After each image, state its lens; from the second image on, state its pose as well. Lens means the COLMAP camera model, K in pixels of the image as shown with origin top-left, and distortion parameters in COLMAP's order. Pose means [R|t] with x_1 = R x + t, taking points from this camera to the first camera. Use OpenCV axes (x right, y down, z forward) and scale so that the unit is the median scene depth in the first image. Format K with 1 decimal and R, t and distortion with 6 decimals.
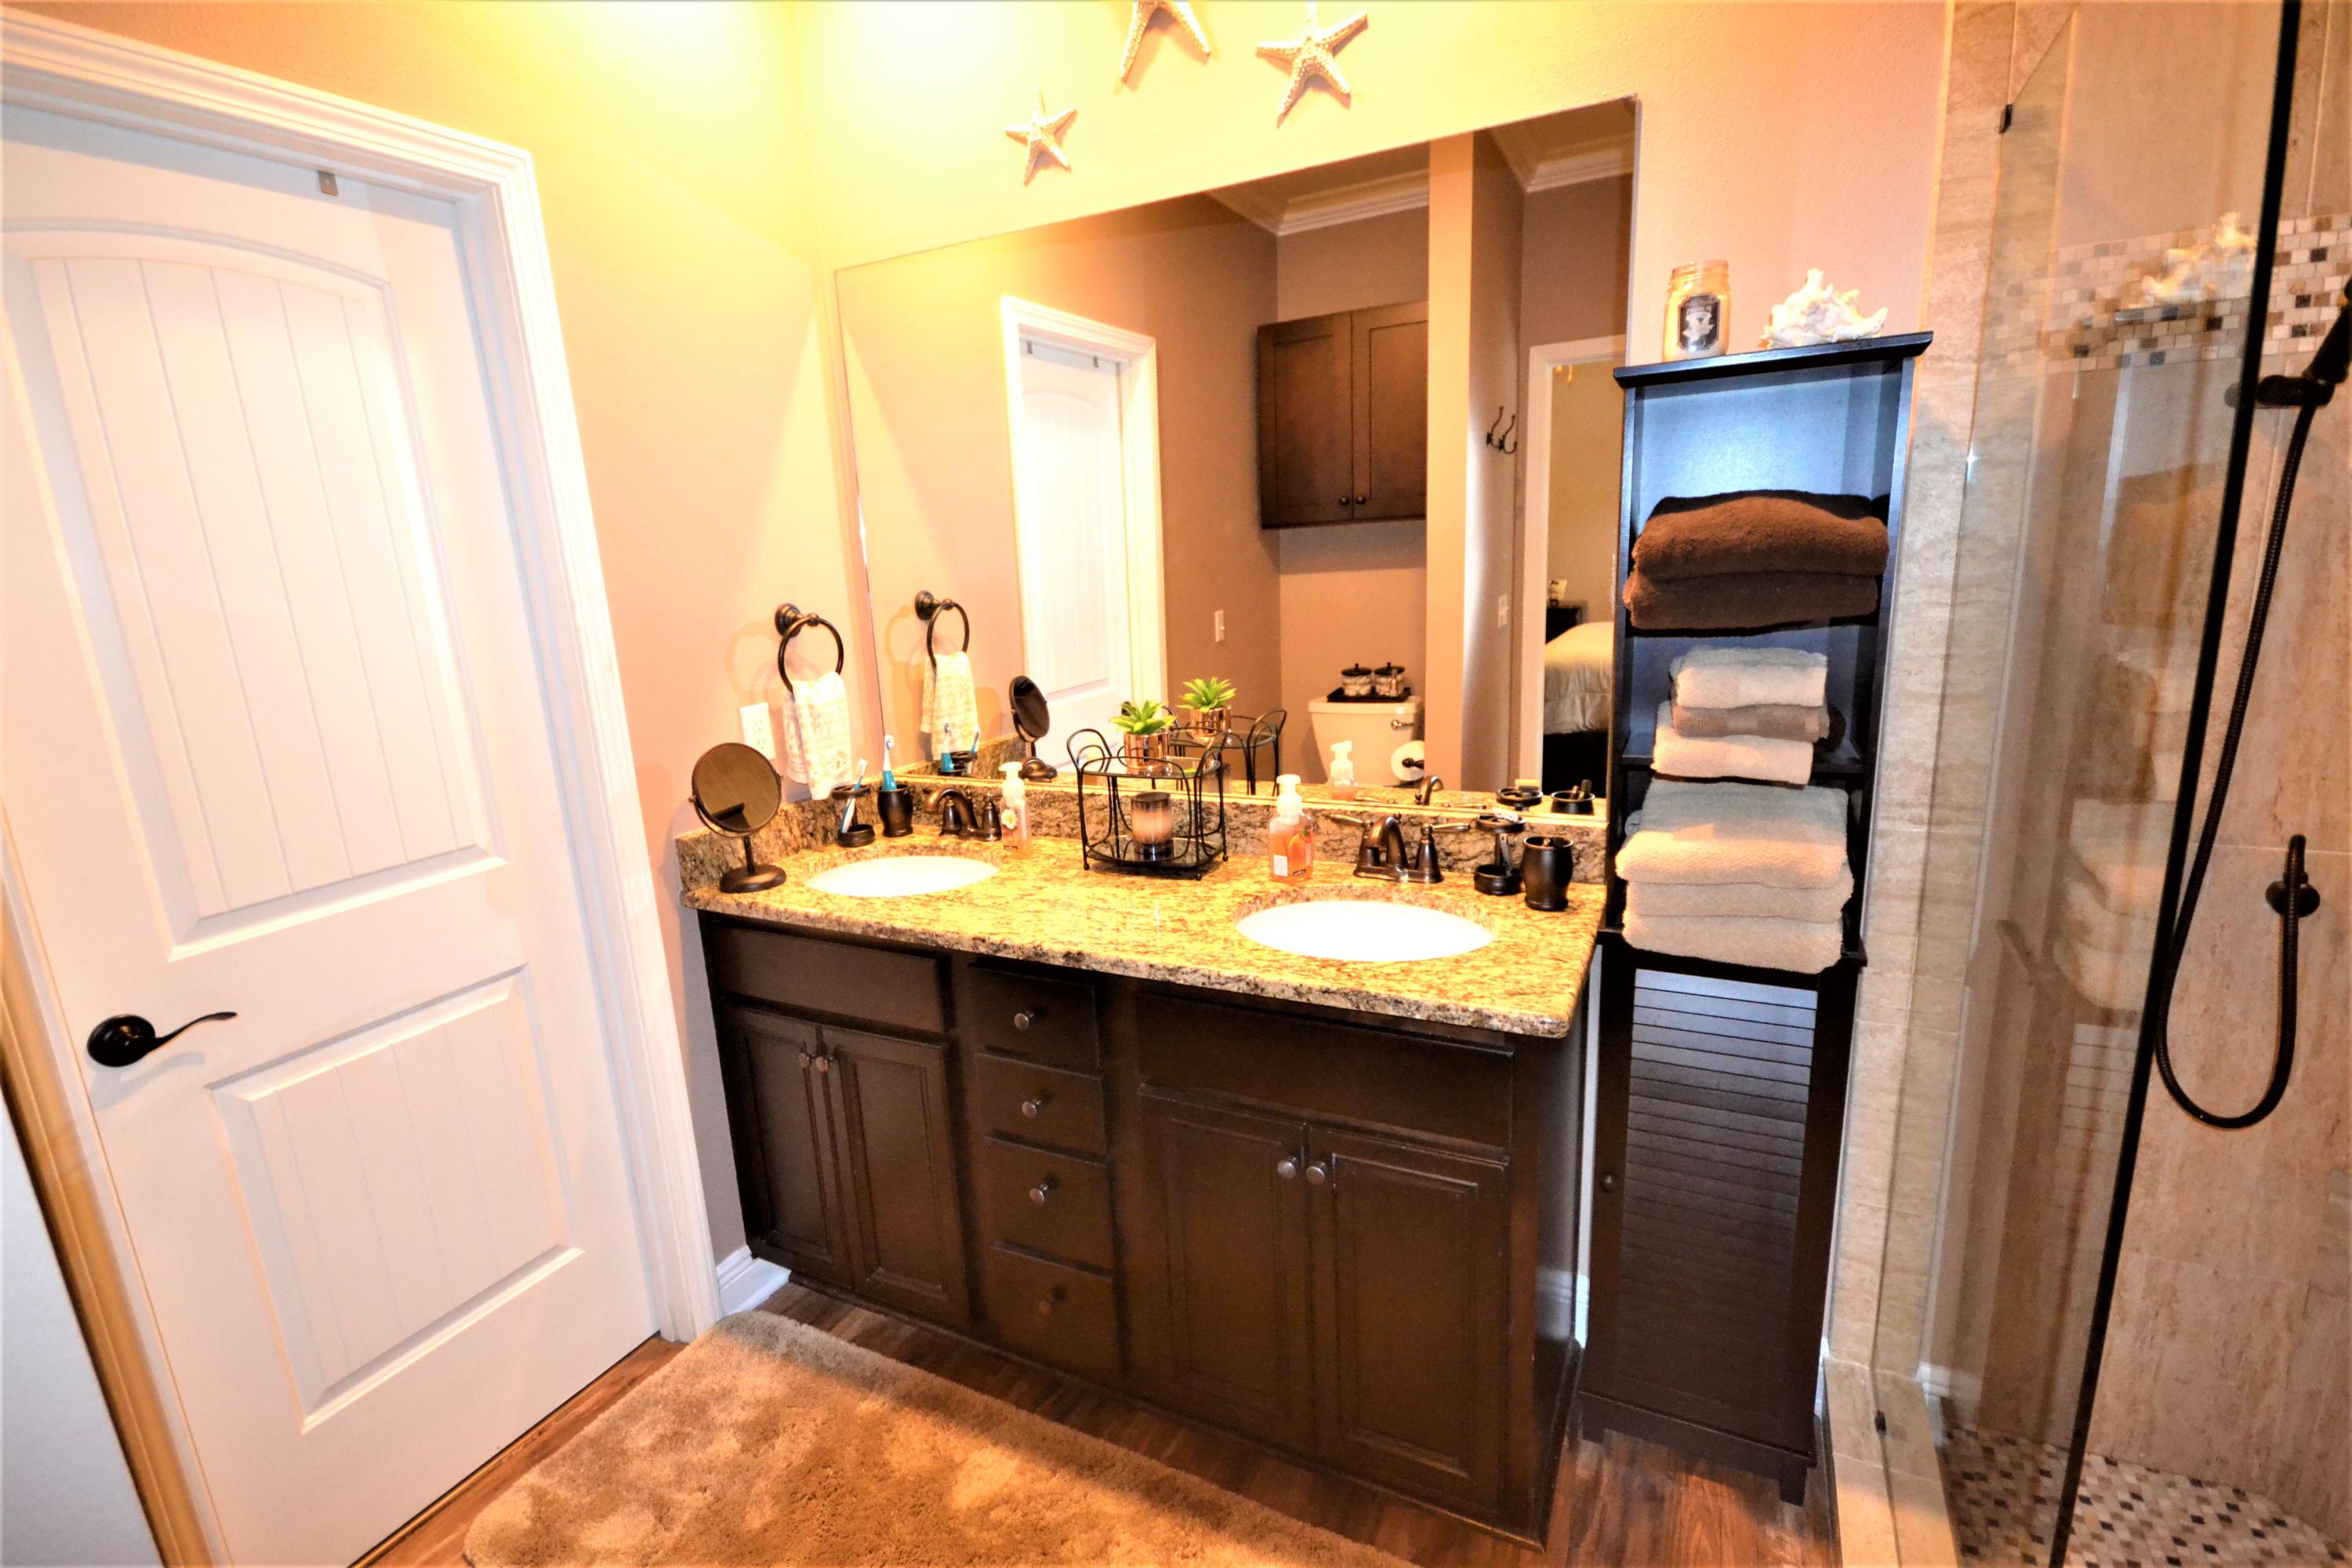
lens RADIAL K [[1079.7, 0, 1153.3], [0, 1079.7, 781.4], [0, 0, 1]] dist [0.016207, -0.011954]
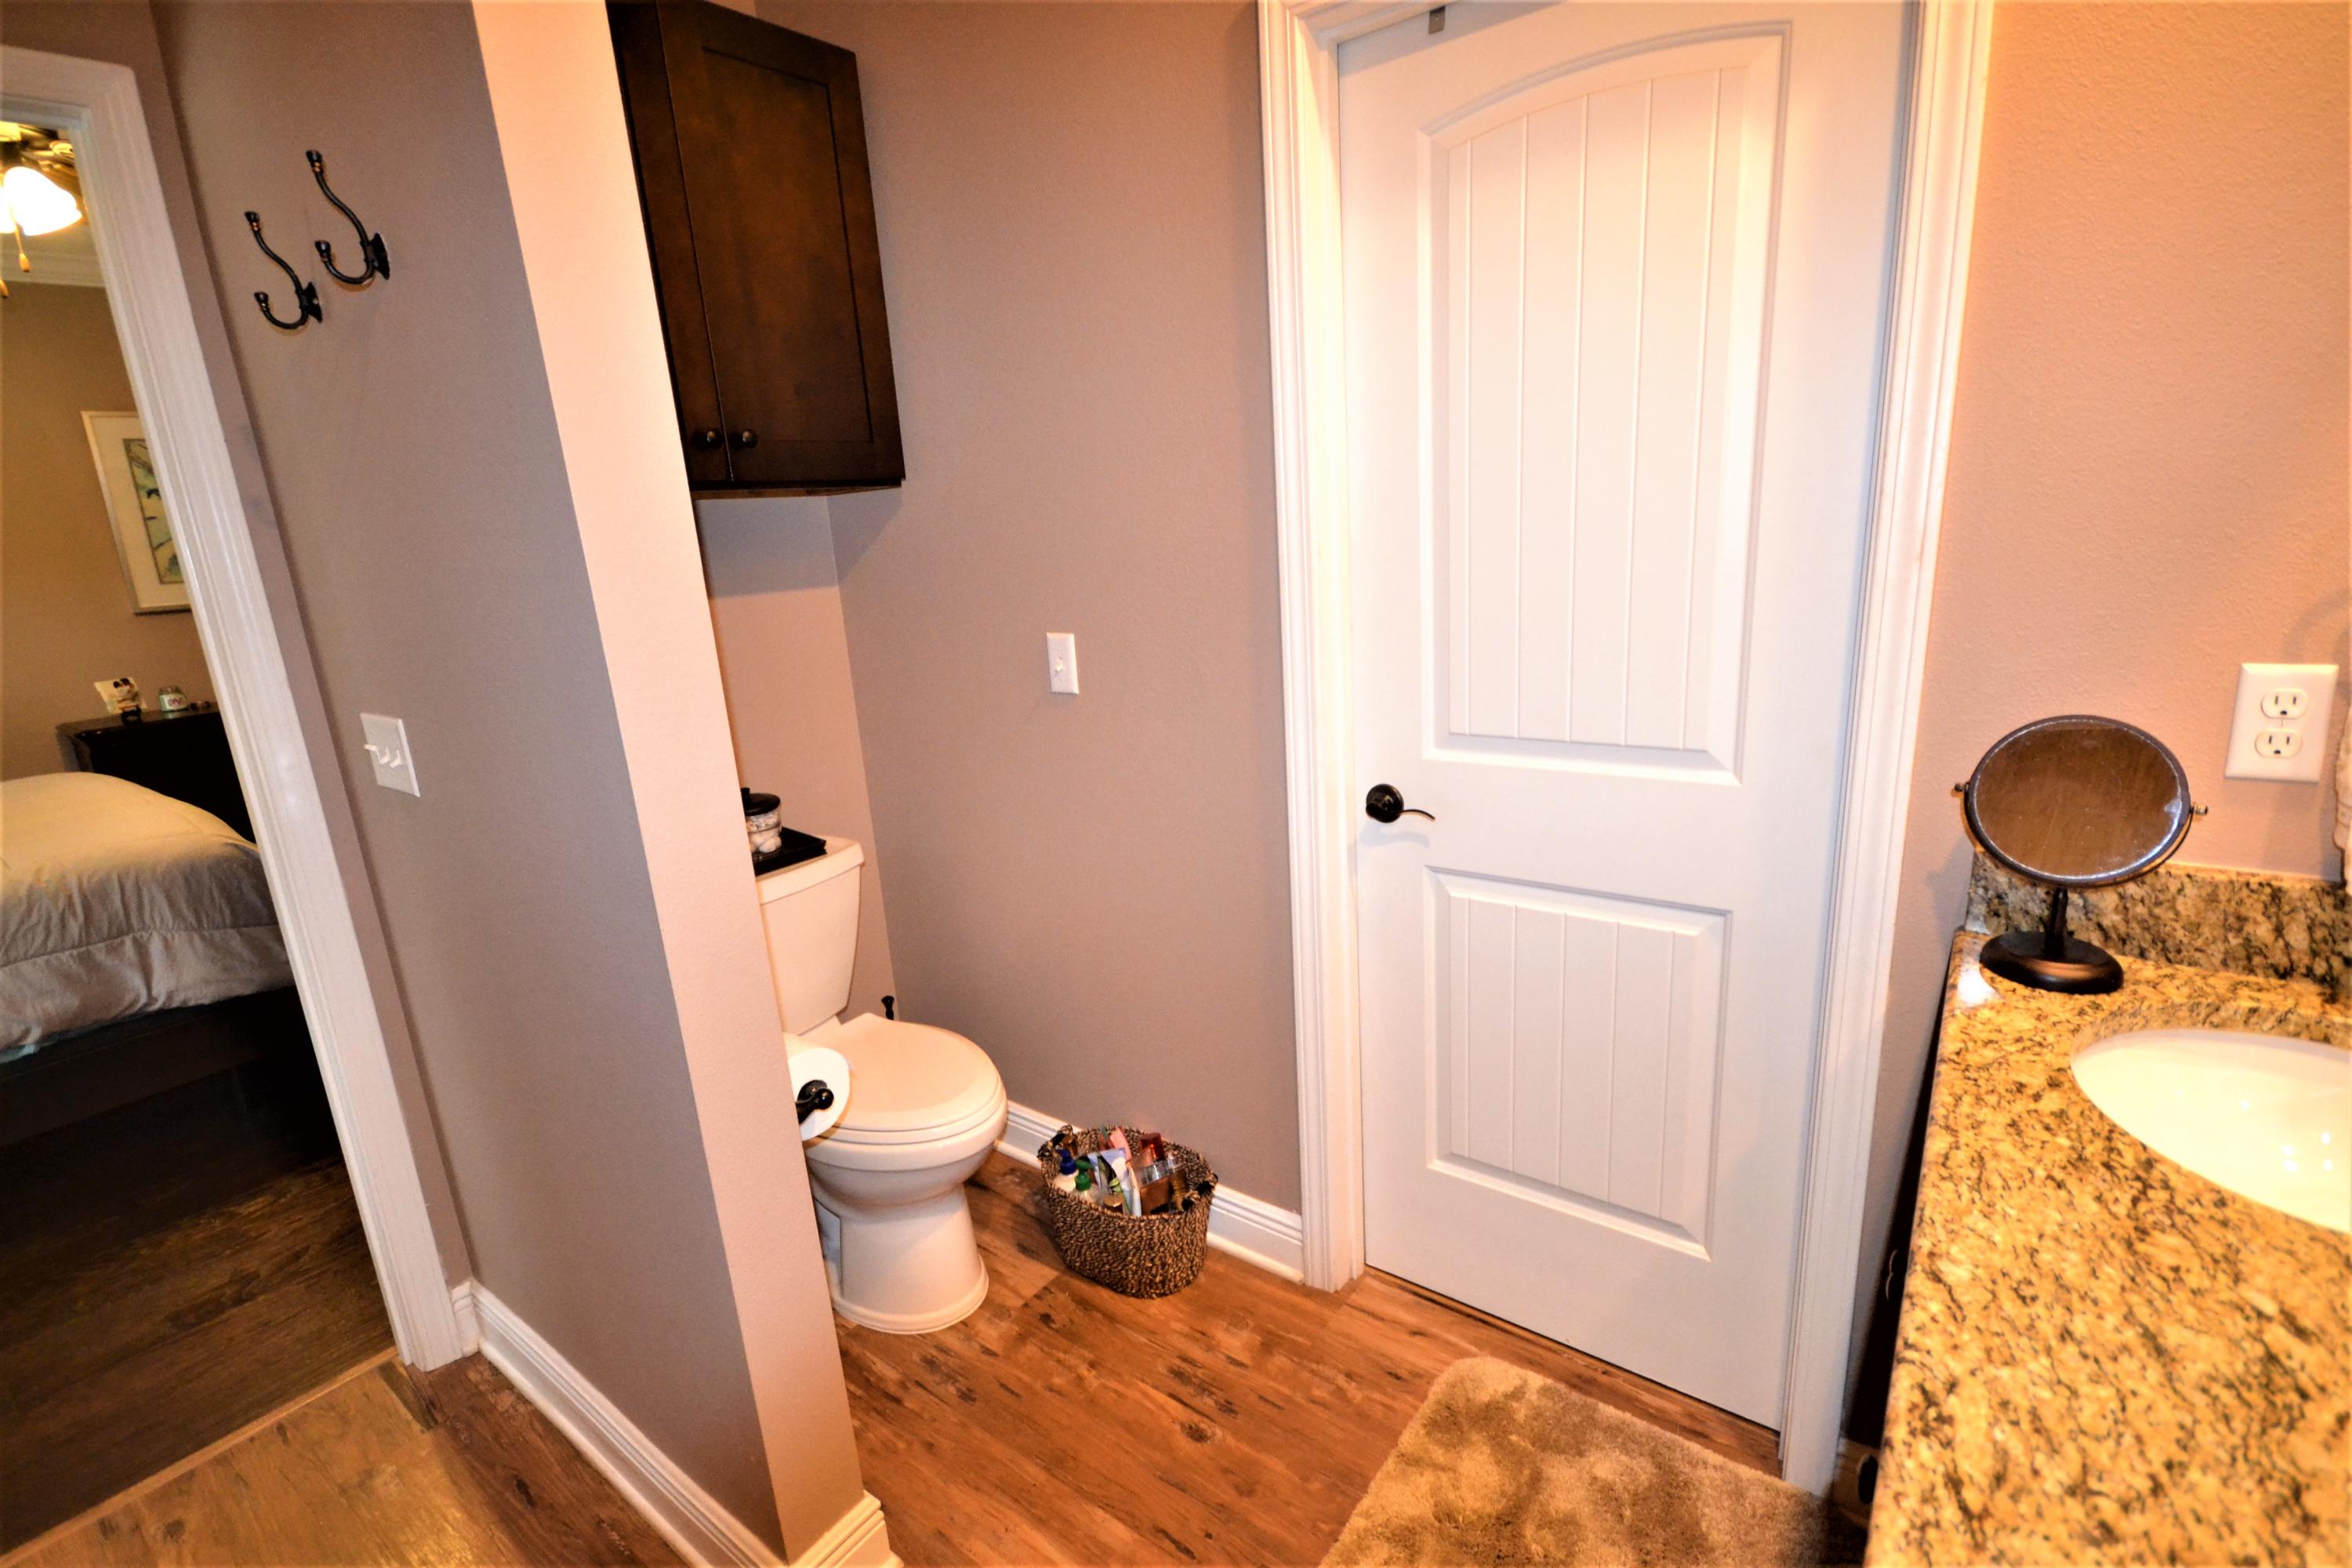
lens RADIAL K [[1079.7, 0, 1164.4], [0, 1079.7, 785.7], [0, 0, 1]] dist [0.016207, -0.011954]
pose [[-0.167015, 0.303330, -0.938135, 0.226325], [-0.142255, 0.934130, 0.327360, -0.125164], [0.975638, 0.188128, -0.112864, 0.661258]]
